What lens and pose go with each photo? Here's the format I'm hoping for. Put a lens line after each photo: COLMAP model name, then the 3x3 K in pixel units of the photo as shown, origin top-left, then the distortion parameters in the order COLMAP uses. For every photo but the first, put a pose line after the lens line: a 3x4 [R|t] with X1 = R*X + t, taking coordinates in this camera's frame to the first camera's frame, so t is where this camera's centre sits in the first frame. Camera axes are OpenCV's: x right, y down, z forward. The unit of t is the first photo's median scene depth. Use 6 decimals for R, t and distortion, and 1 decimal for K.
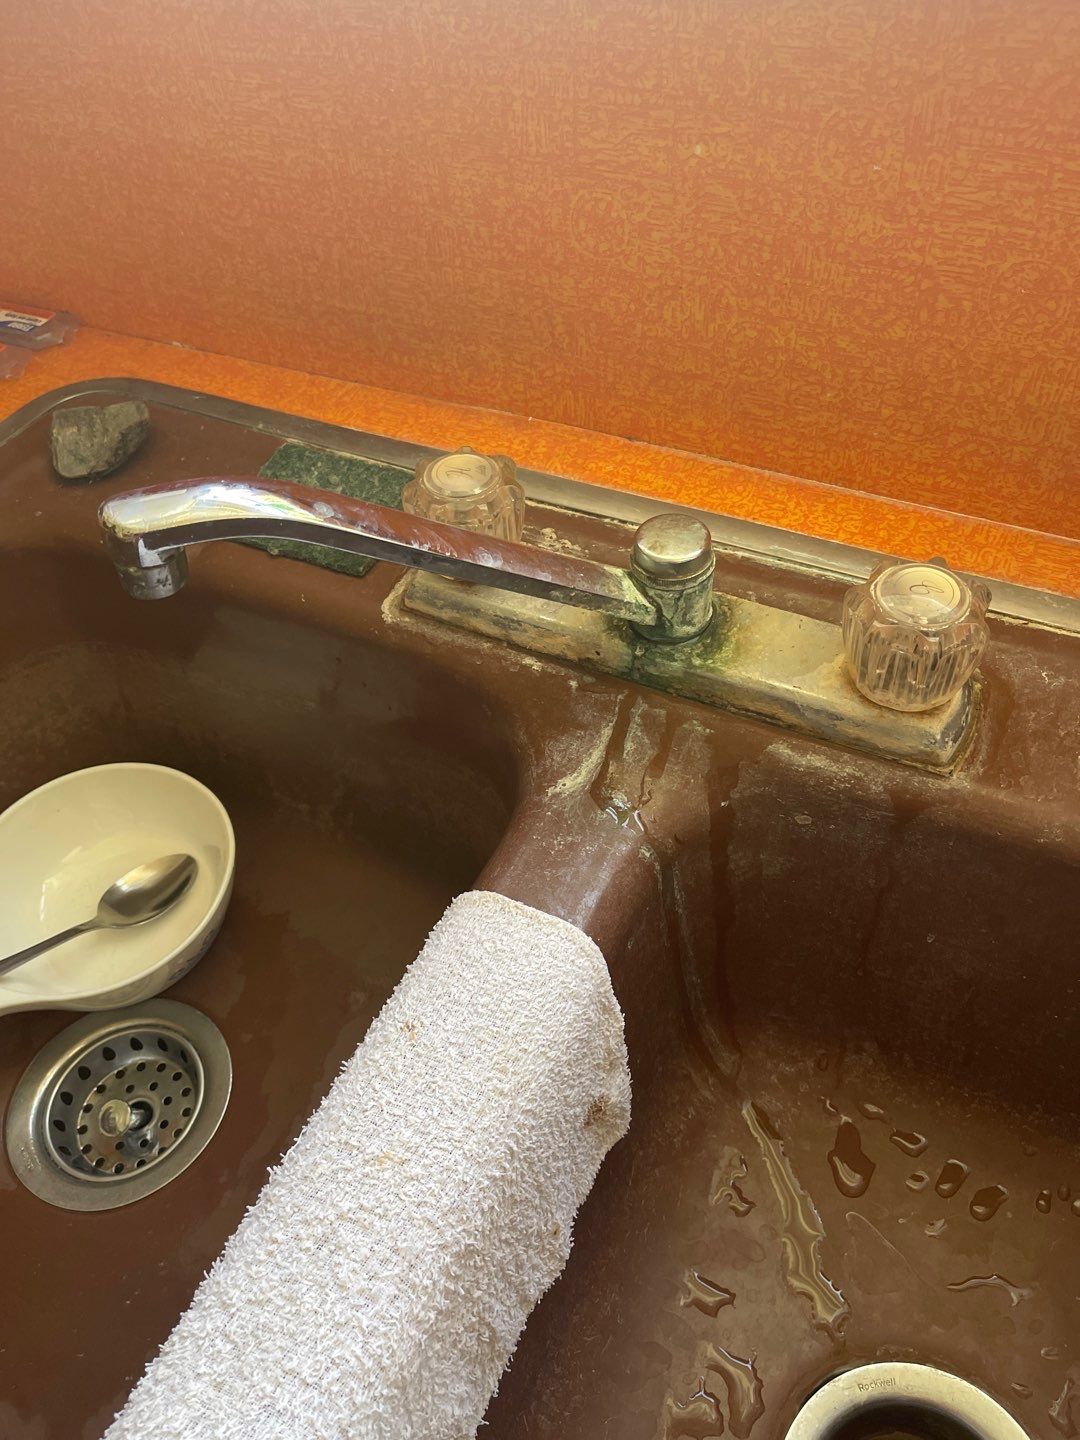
lens RADIAL K [[1112.6, 0, 540.0], [0, 1112.6, 720.0], [0, 0, 1]] dist [0.078653, -0.130131]
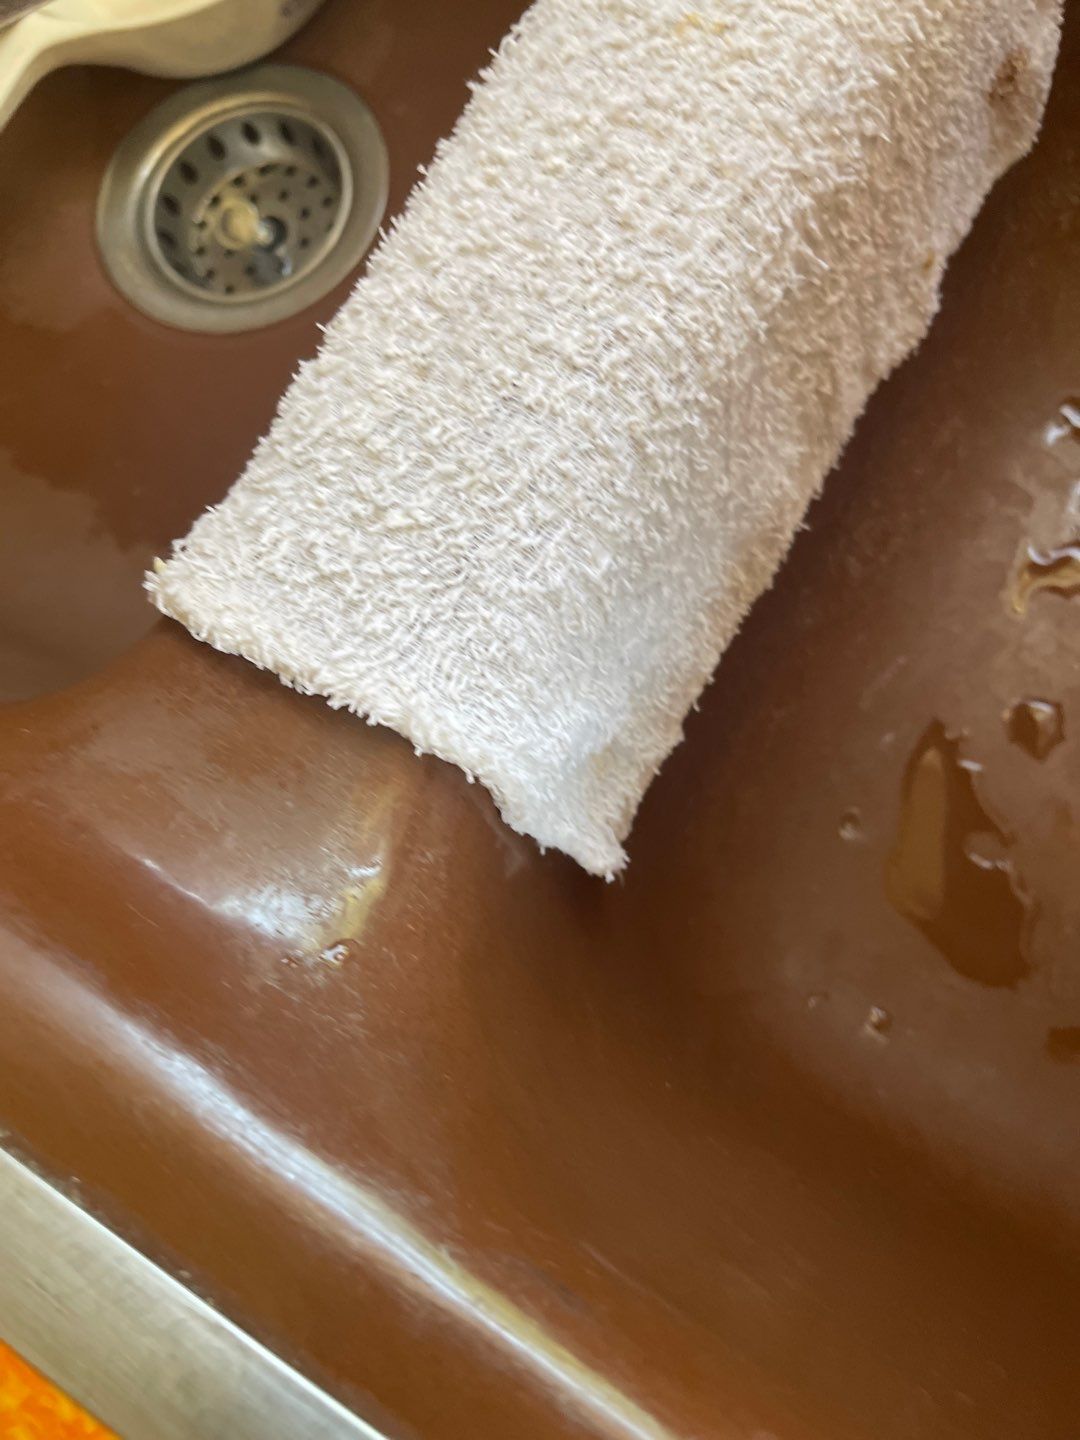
lens RADIAL K [[1112.6, 0, 540.0], [0, 1112.6, 720.0], [0, 0, 1]] dist [0.078653, -0.130131]
pose [[0.992734, 0.040025, -0.113475, -0.141574], [0.024435, 0.856348, 0.515820, 0.417876], [0.117819, -0.514845, 0.849148, 0.389314]]
